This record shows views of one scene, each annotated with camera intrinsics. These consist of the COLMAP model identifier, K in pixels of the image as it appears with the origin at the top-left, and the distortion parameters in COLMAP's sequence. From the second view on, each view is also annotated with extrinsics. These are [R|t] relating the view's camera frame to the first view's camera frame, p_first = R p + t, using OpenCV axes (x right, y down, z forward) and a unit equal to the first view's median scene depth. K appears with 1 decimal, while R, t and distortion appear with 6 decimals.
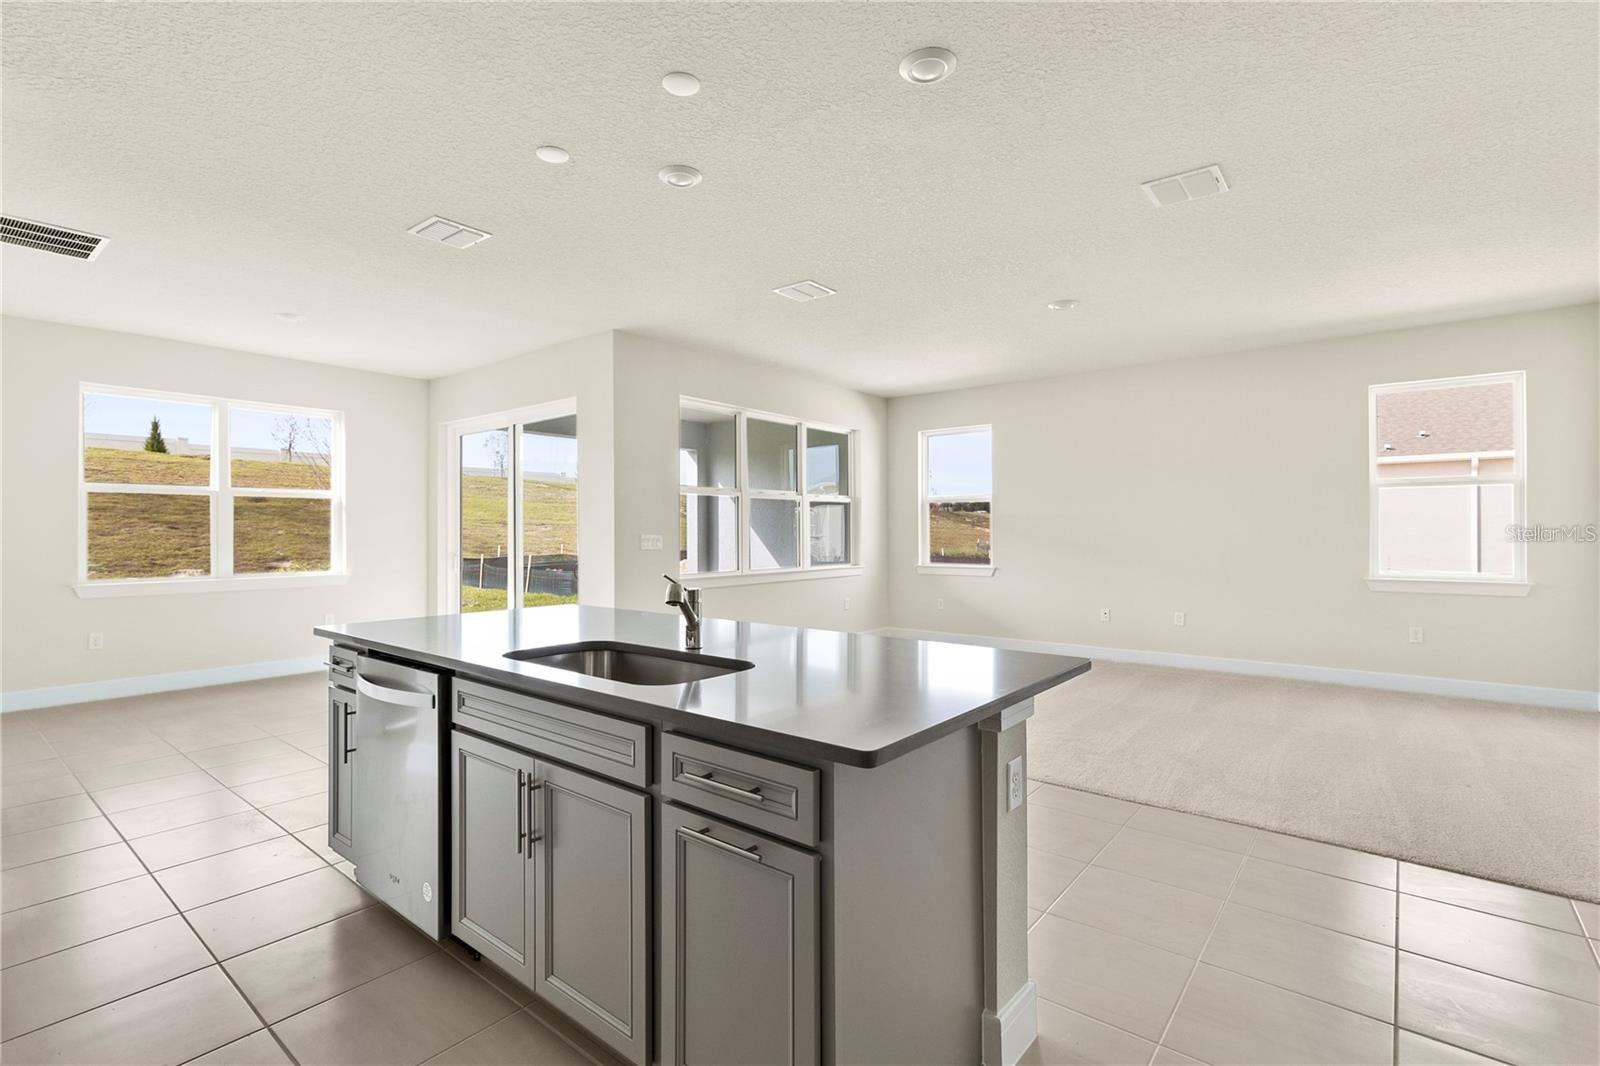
lens RADIAL K [[749.5, 0, 790.5], [0, 749.5, 531.3], [0, 0, 1]] dist [0.007385, -0.000285]
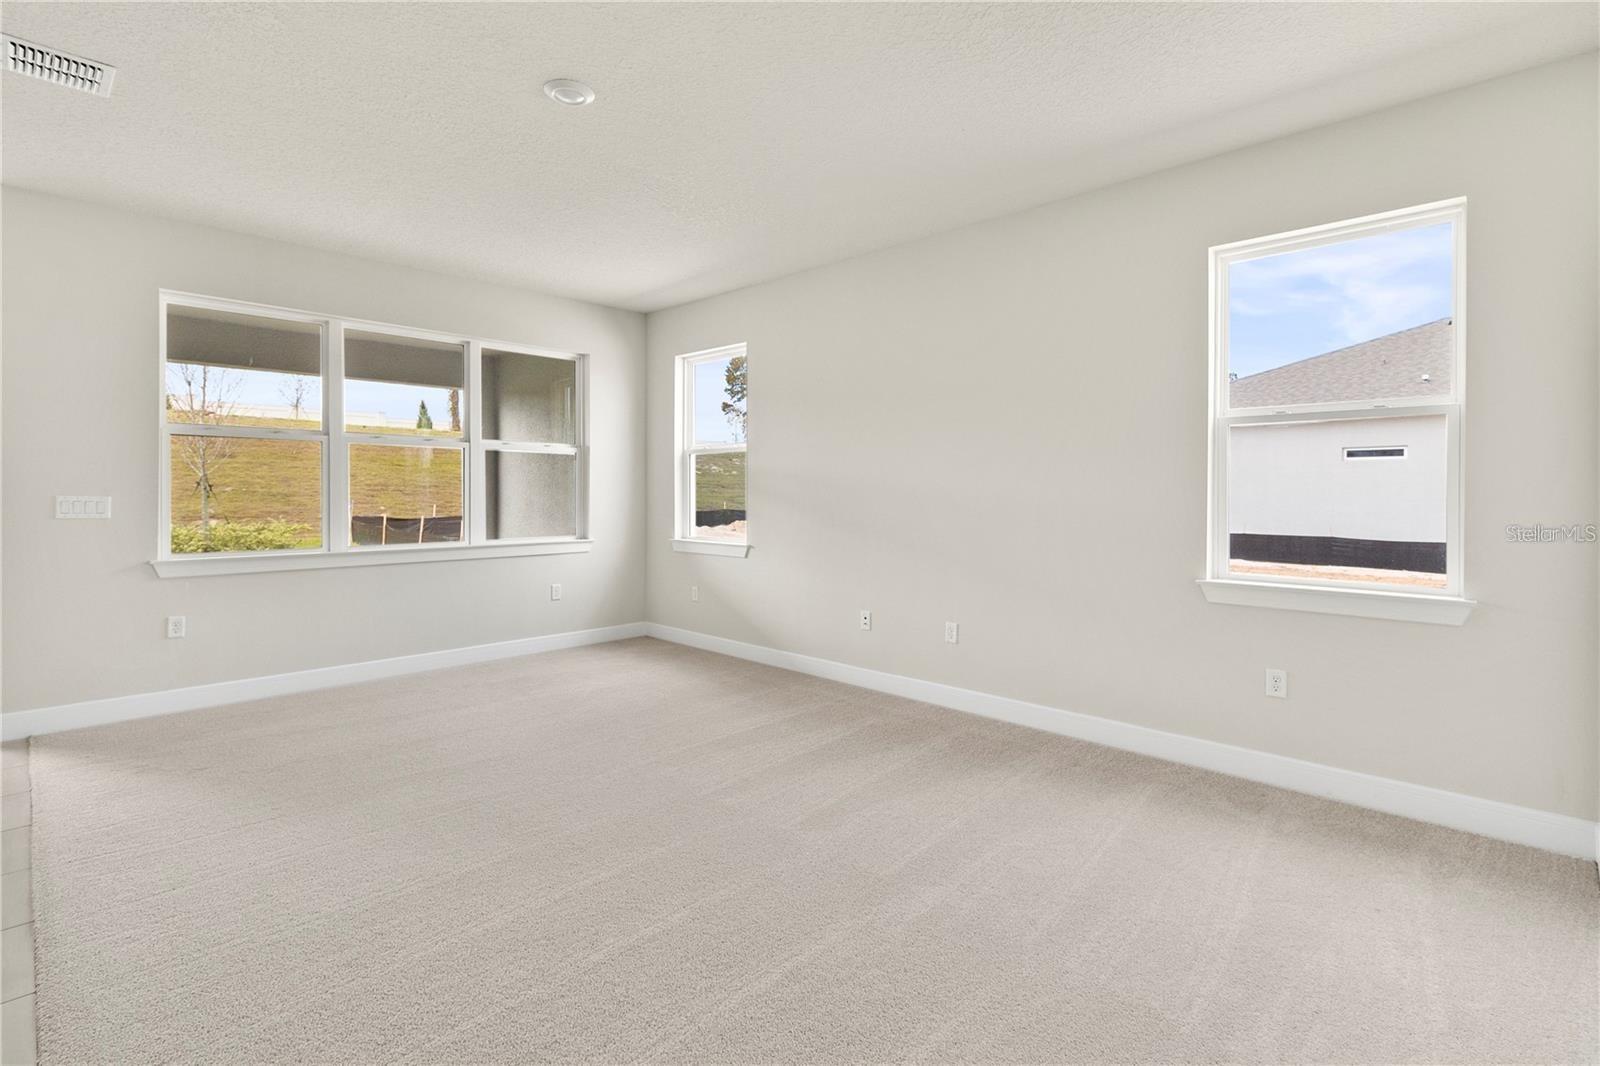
lens RADIAL K [[749.5, 0, 798.4], [0, 749.5, 503.2], [0, 0, 1]] dist [0.007385, -0.000285]
pose [[0.996026, 0.008842, -0.088620, 0.393602], [-0.007449, 0.999844, 0.016043, -0.003253], [0.088748, -0.015319, 0.995936, 0.307164]]
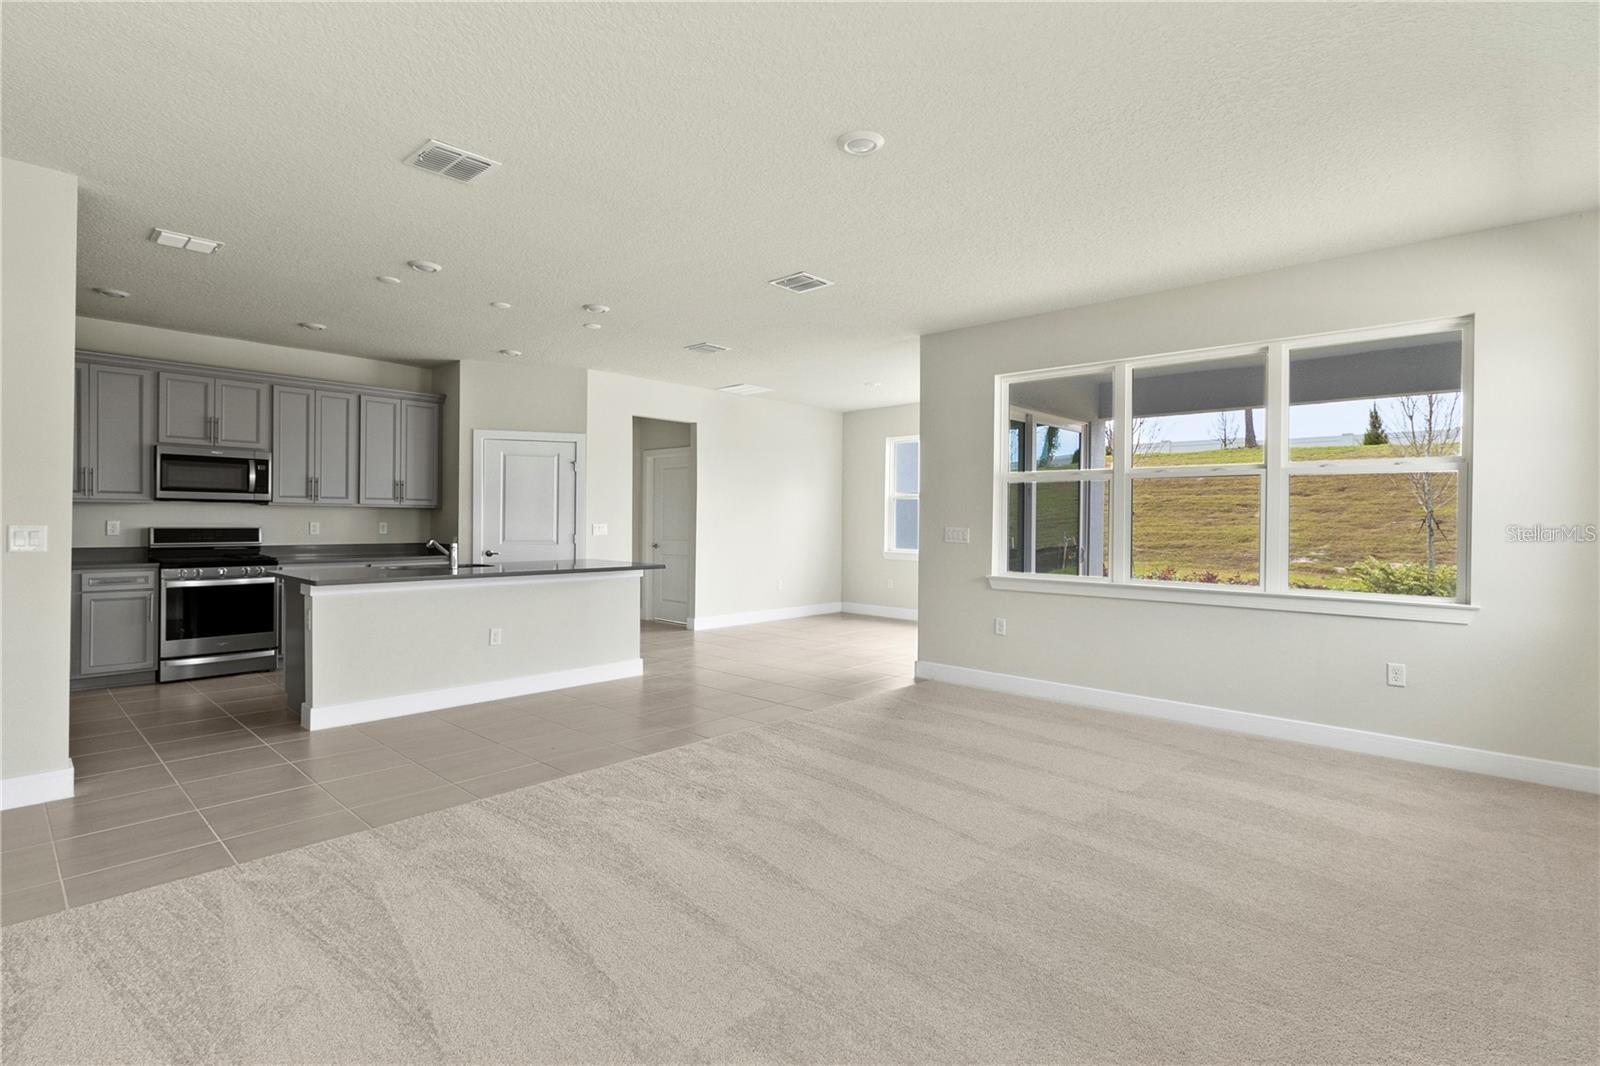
lens RADIAL K [[749.5, 0, 791.0], [0, 749.5, 522.5], [0, 0, 1]] dist [0.007385, -0.000285]
pose [[-0.065838, 0.006104, -0.997812, 0.634321], [-0.010104, 0.999926, 0.006784, -0.004722], [0.997779, 0.010528, -0.065771, 0.660670]]
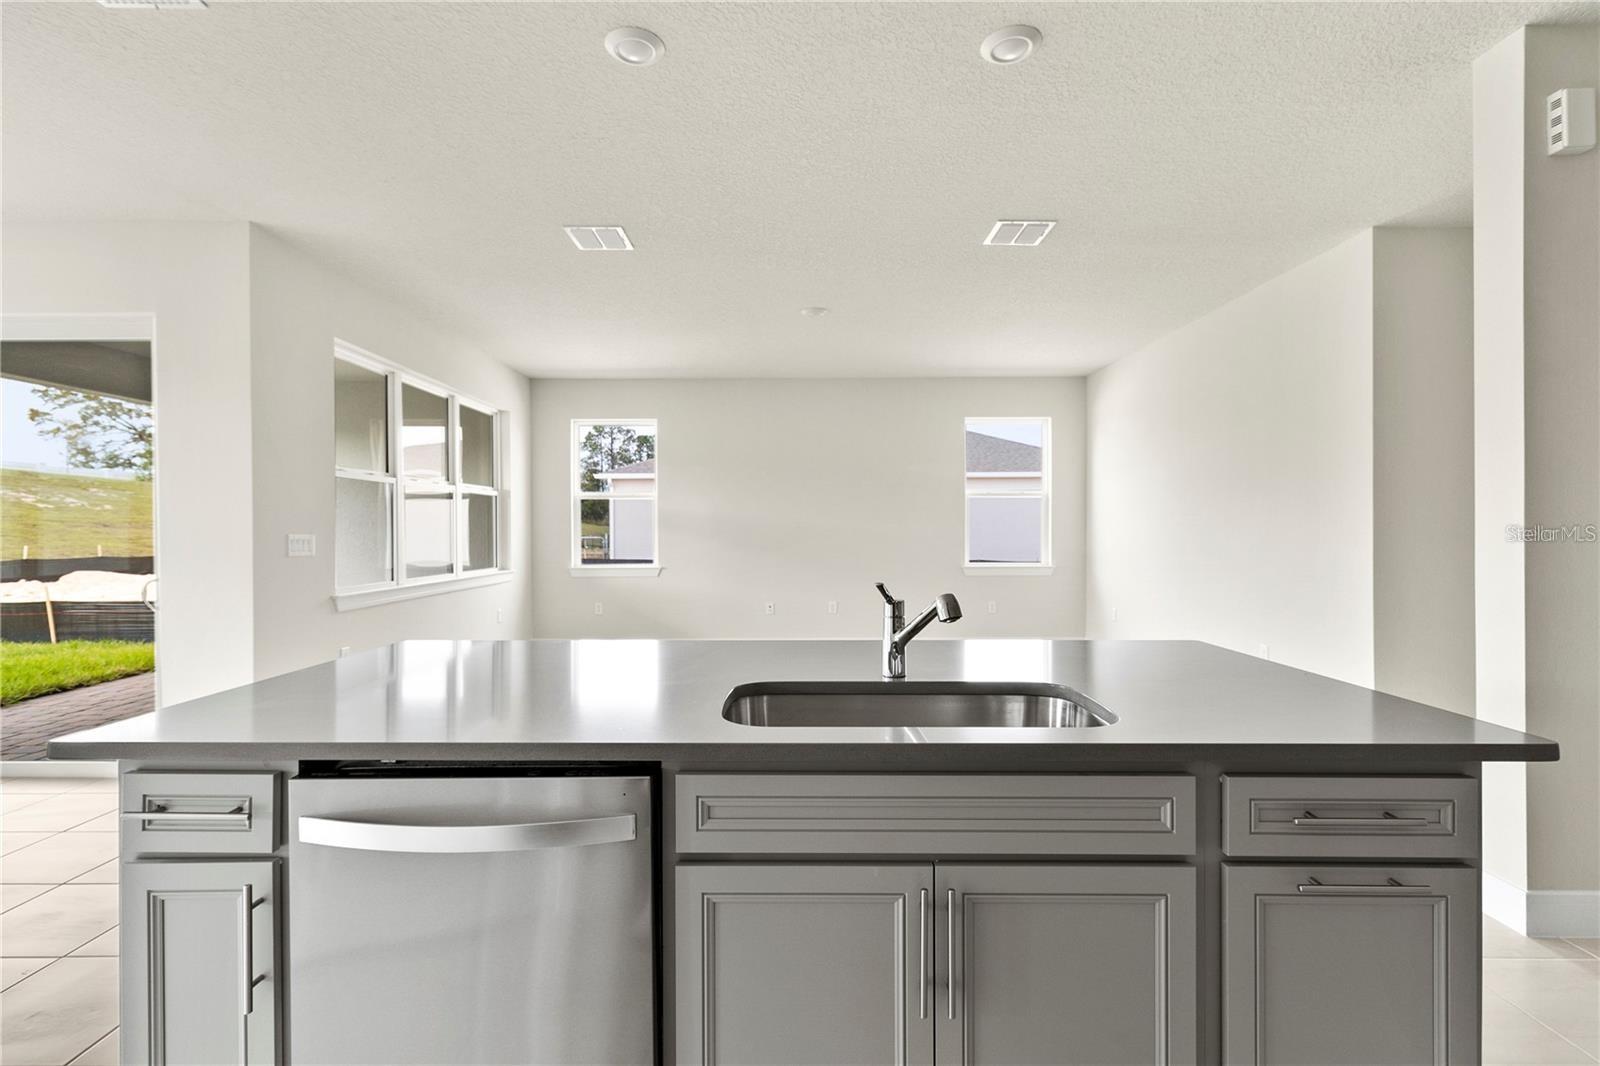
lens RADIAL K [[749.5, 0, 797.9], [0, 749.5, 532.2], [0, 0, 1]] dist [0.007385, -0.000285]
pose [[0.773674, -0.002715, 0.633578, -0.211944], [0.001772, 0.999996, 0.002120, 0.001375], [-0.633581, -0.000517, 0.773676, 0.138394]]
